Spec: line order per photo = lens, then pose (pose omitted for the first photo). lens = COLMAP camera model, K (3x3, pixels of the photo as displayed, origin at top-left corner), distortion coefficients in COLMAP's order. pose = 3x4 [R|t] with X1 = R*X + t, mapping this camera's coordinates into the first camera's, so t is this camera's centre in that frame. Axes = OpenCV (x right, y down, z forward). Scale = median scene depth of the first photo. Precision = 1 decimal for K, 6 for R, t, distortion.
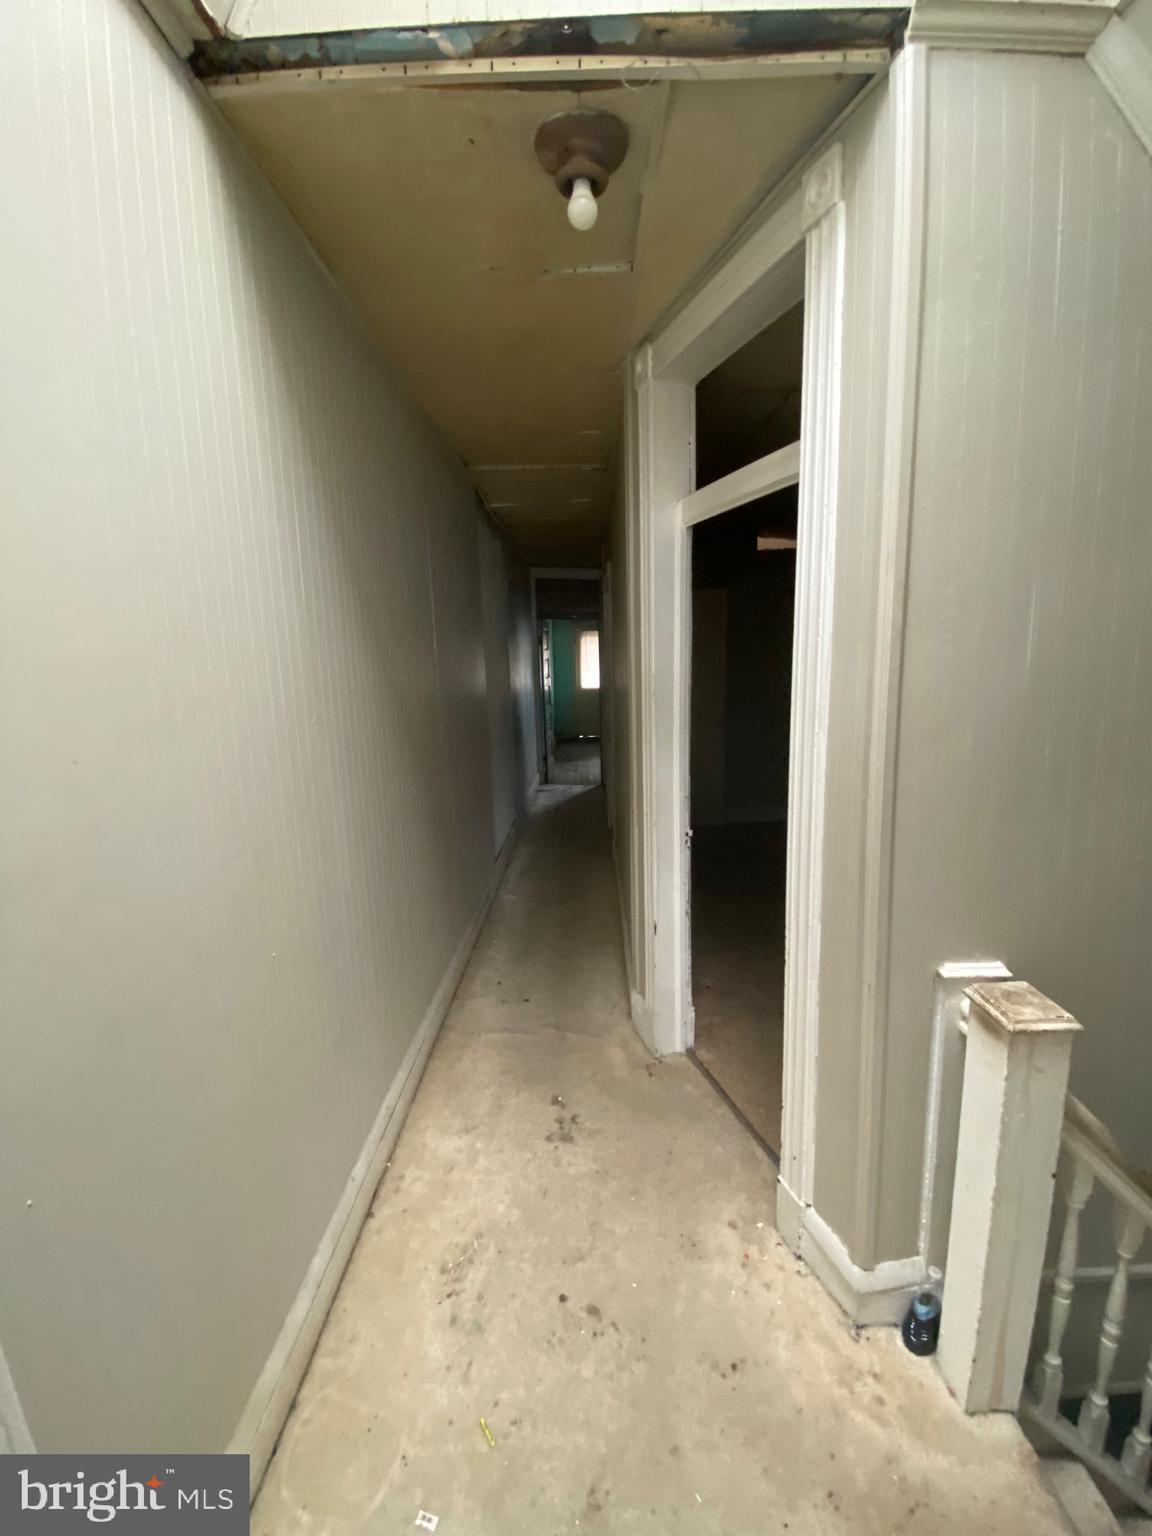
lens RADIAL K [[642.2, 0, 582.8], [0, 642.2, 756.3], [0, 0, 1]] dist [0.001190, -0.013330]
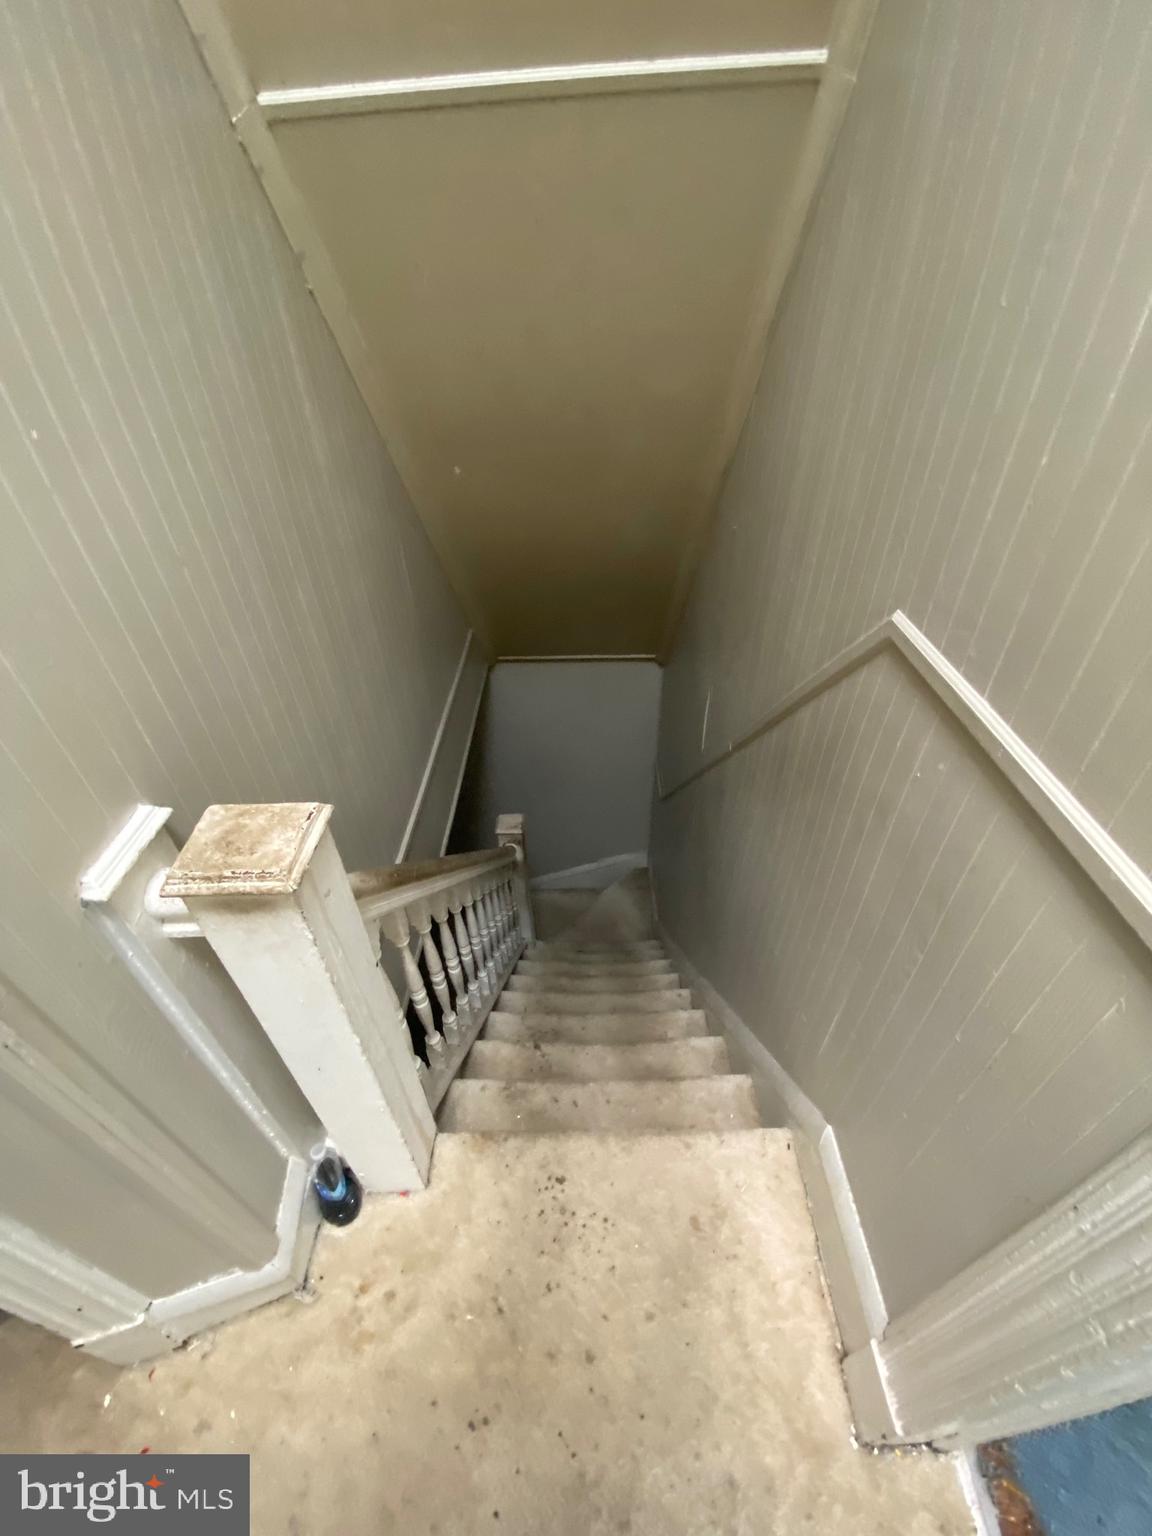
lens RADIAL K [[642.2, 0, 582.8], [0, 642.2, 756.3], [0, 0, 1]] dist [0.001190, -0.013330]
pose [[-0.010582, -0.593975, 0.804414, 0.216297], [0.184252, 0.789526, 0.585406, 0.025126], [-0.982822, 0.154410, 0.101087, 0.550336]]
